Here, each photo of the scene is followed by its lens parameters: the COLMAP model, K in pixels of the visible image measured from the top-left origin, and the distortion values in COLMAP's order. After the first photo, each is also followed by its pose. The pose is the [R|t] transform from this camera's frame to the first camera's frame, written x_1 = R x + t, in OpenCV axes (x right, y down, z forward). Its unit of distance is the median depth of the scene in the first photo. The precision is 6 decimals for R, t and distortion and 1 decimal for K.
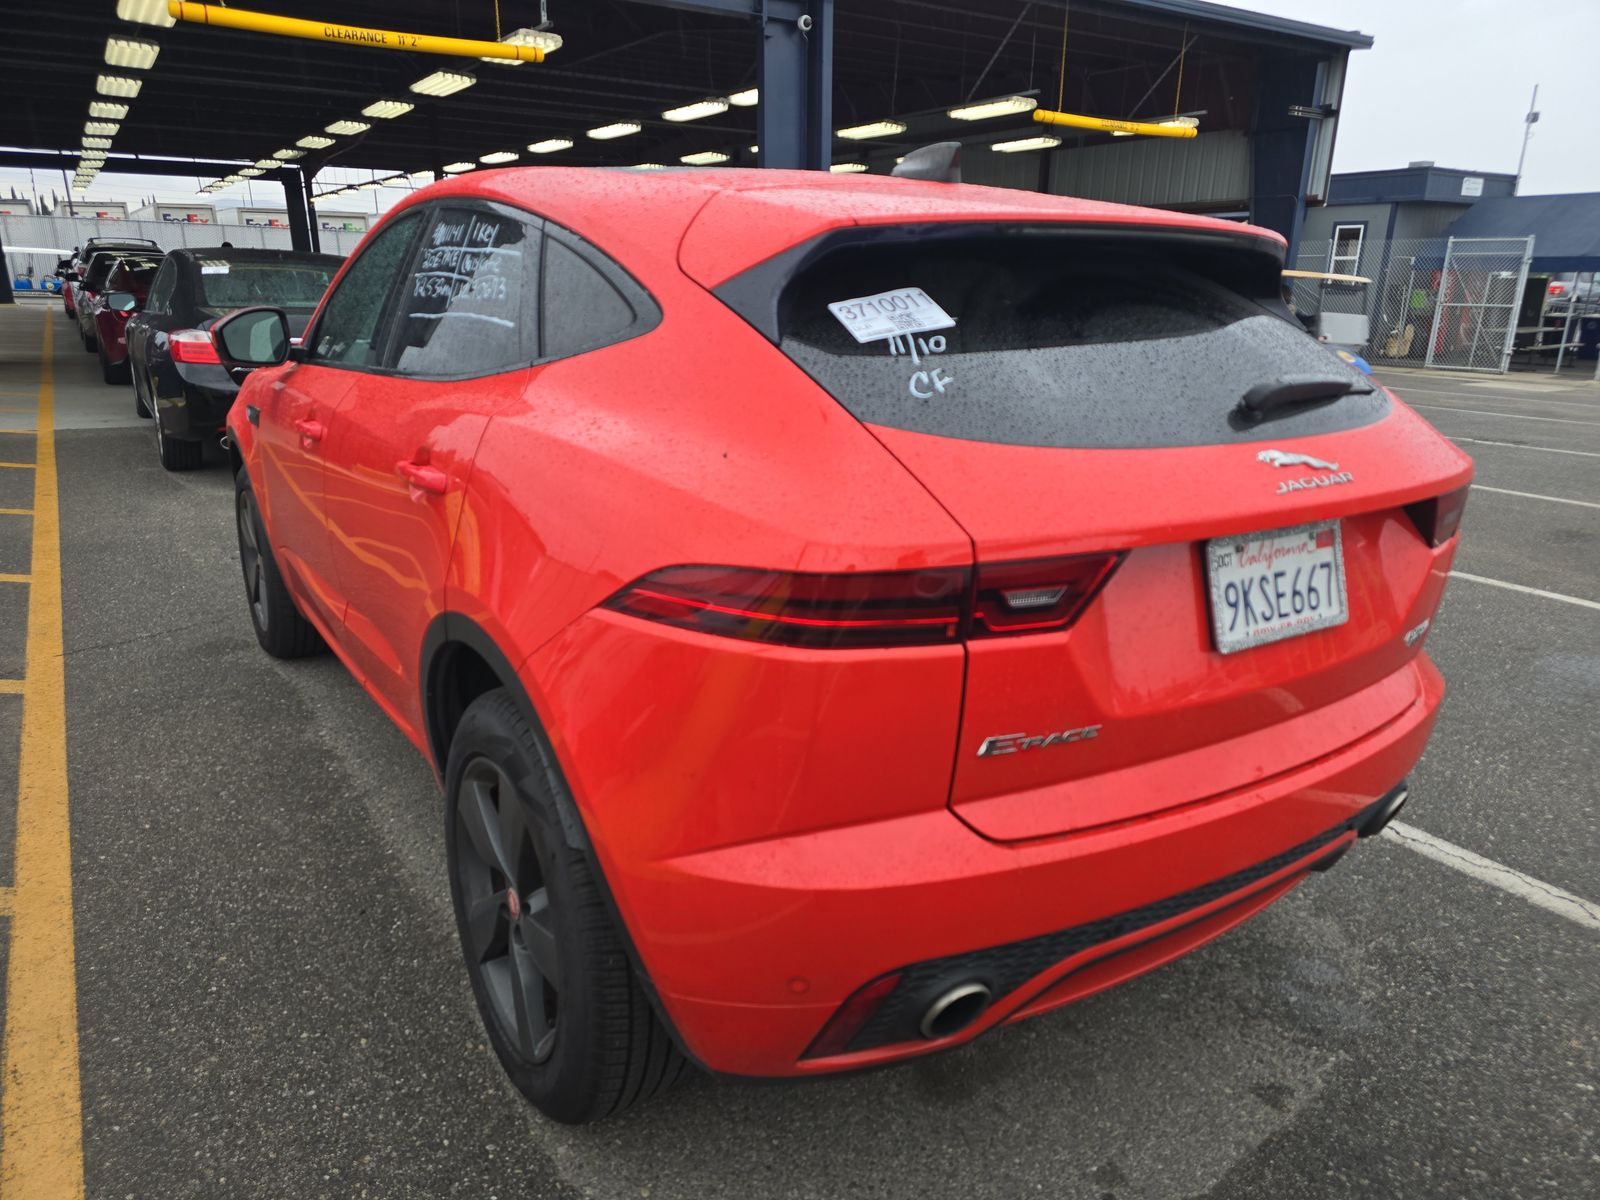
lens RADIAL K [[1067.3, 0, 800.0], [0, 1067.3, 600.0], [0, 0, 1]] dist [0.042478, -0.033225]
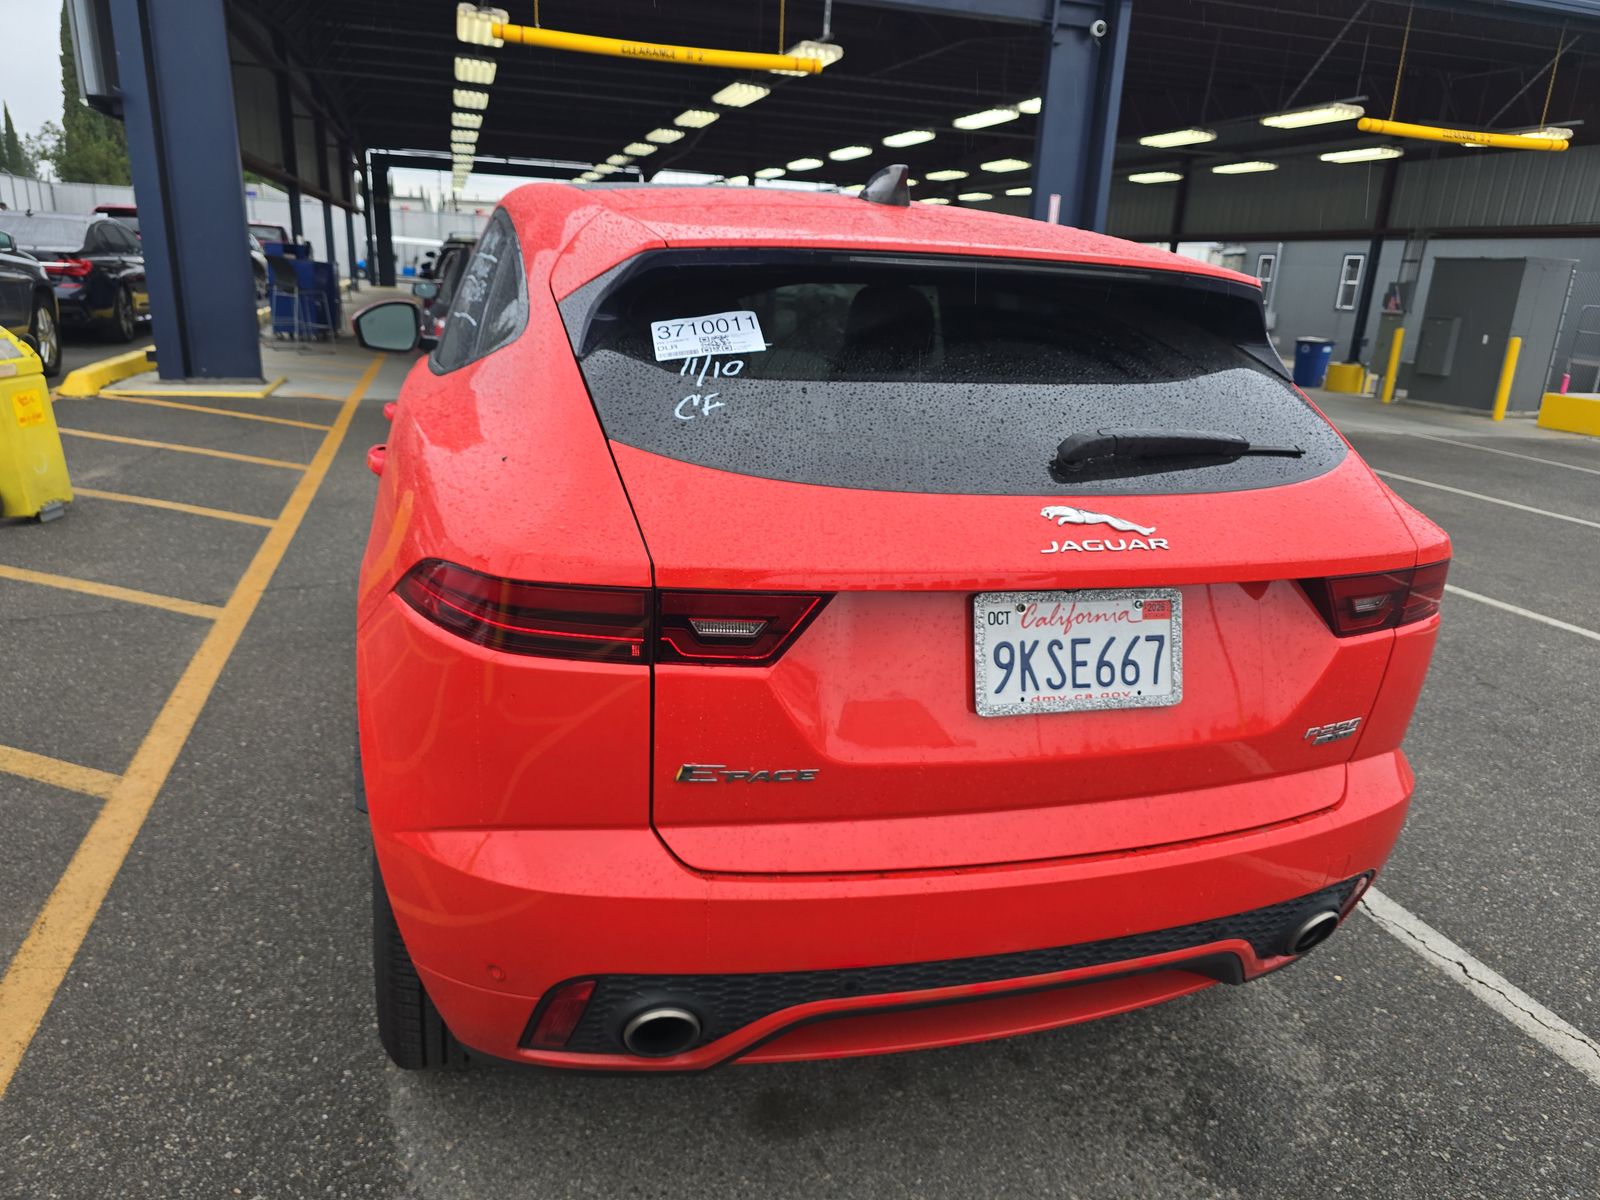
lens RADIAL K [[1087.6, 0, 800.0], [0, 1087.6, 600.0], [0, 0, 1]] dist [0.023794, -0.026559]
pose [[0.959018, 0.114917, -0.258997, 0.385074], [-0.117540, 0.993054, 0.005388, -0.030105], [0.257817, 0.025275, 0.965863, 0.032816]]
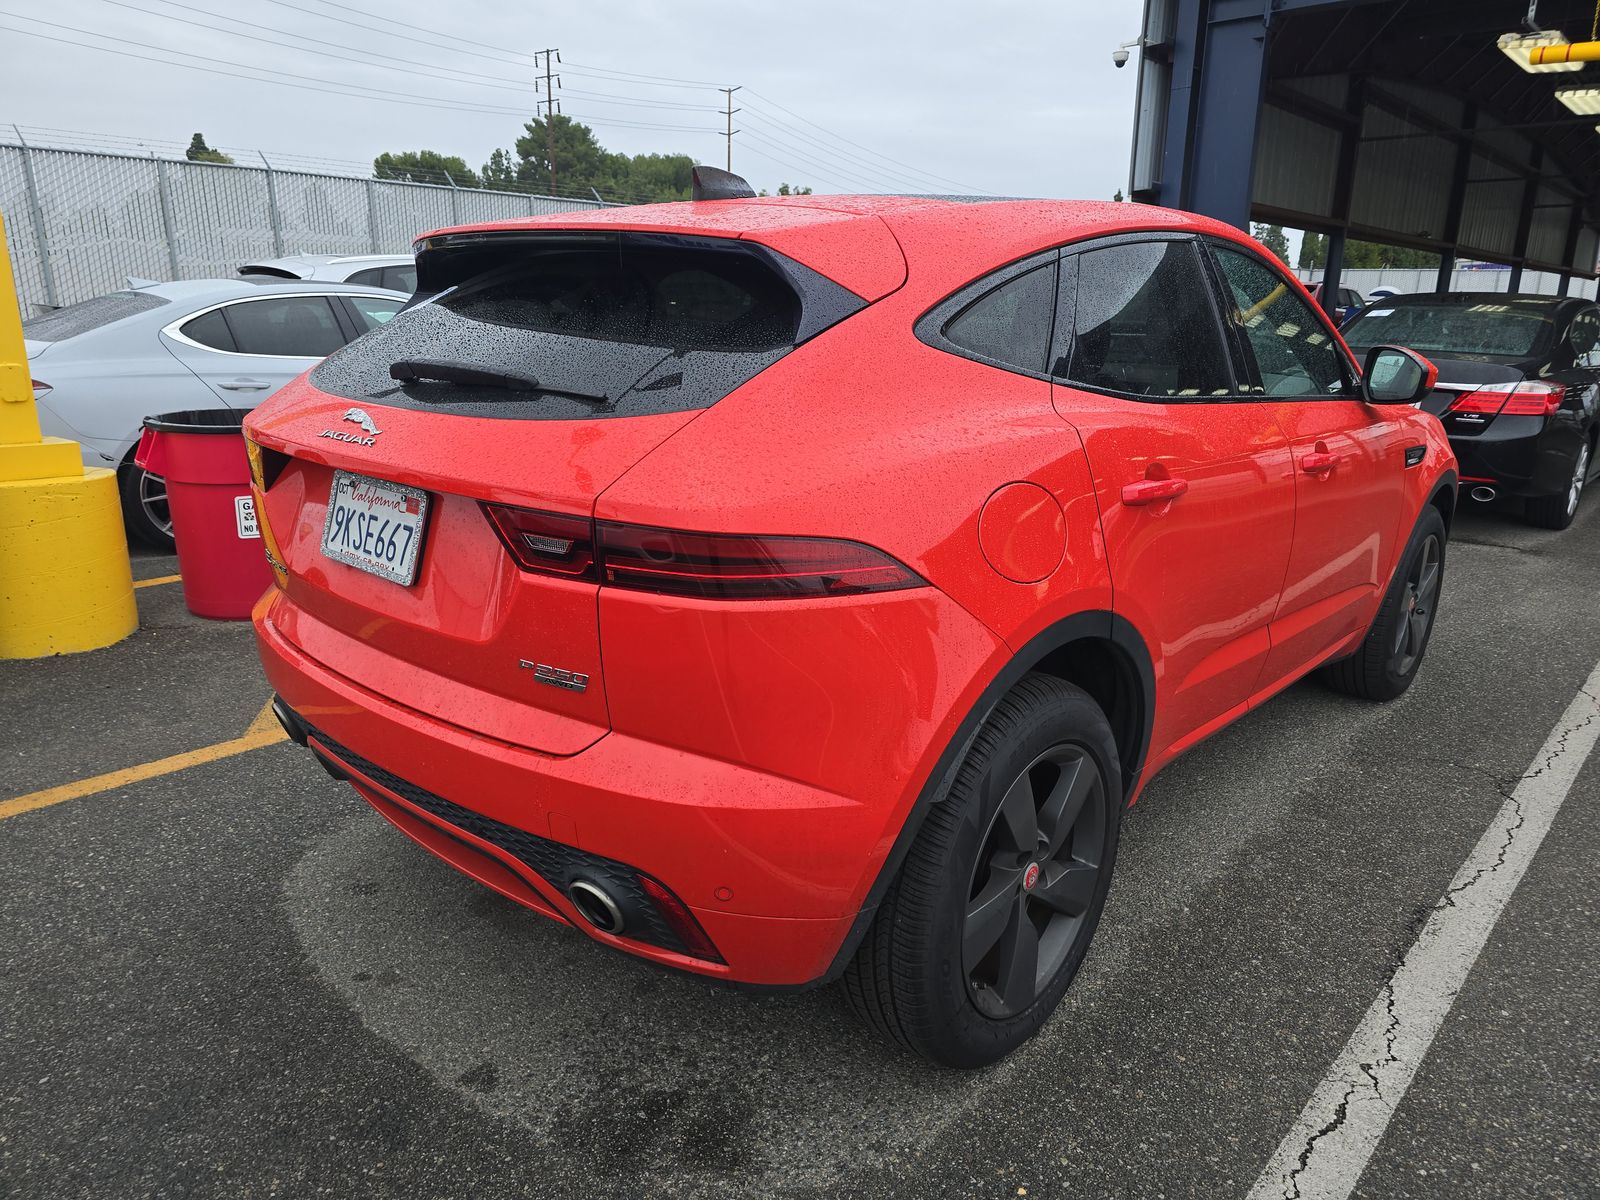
lens RADIAL K [[1067.3, 0, 800.0], [0, 1067.3, 600.0], [0, 0, 1]] dist [0.042478, -0.033225]
pose [[0.259177, 0.248806, -0.933233, 1.443747], [-0.294805, 0.940516, 0.168875, -0.235867], [0.919738, 0.231353, 0.317109, 0.916464]]
